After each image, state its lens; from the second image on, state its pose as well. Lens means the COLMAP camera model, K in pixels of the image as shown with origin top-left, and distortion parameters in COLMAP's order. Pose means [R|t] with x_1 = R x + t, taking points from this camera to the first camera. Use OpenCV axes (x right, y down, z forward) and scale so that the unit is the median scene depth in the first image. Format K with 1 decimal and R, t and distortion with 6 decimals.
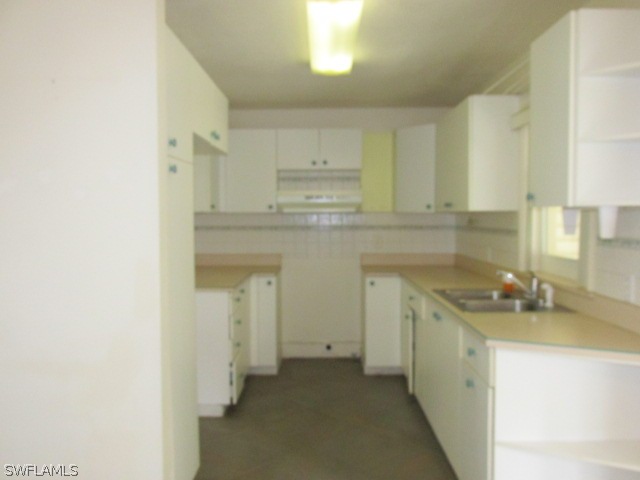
lens RADIAL K [[537.3, 0, 320.0], [0, 537.3, 240.0], [0, 0, 1]] dist [-0.009630, -0.013542]
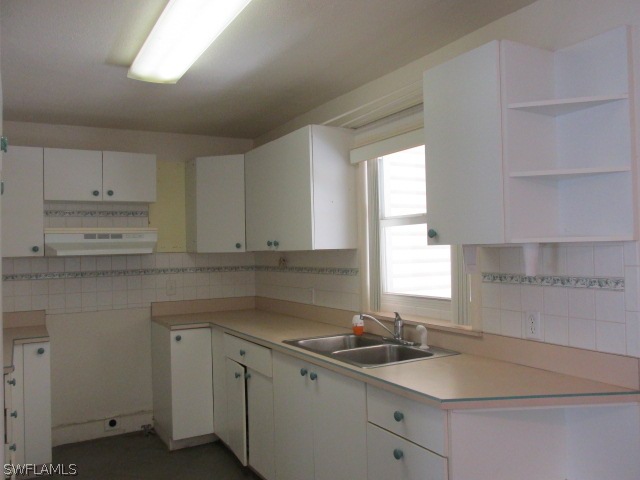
lens RADIAL K [[537.3, 0, 320.0], [0, 537.3, 240.0], [0, 0, 1]] dist [-0.009630, -0.013542]
pose [[0.867681, -0.010127, 0.497018, -0.120470], [0.044674, 0.997336, -0.057670, -0.013446], [-0.495110, 0.072243, 0.865822, 0.153249]]
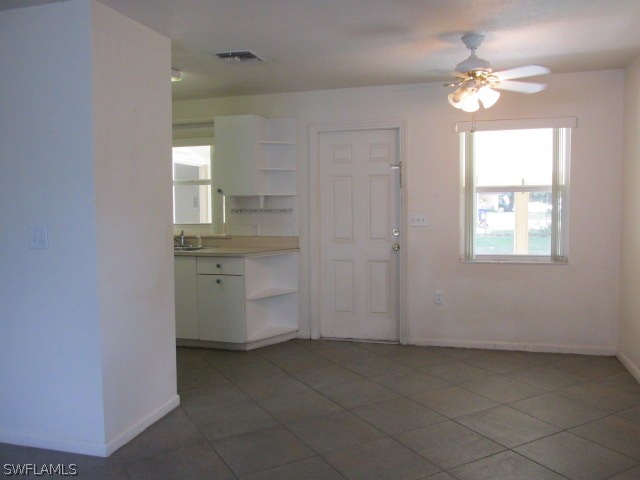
lens RADIAL K [[537.3, 0, 320.0], [0, 537.3, 240.0], [0, 0, 1]] dist [-0.009630, -0.013542]
pose [[0.289446, -0.070444, 0.954599, -0.777007], [0.053846, 0.996907, 0.057240, 0.005897], [-0.955679, 0.034834, 0.292344, 0.010997]]
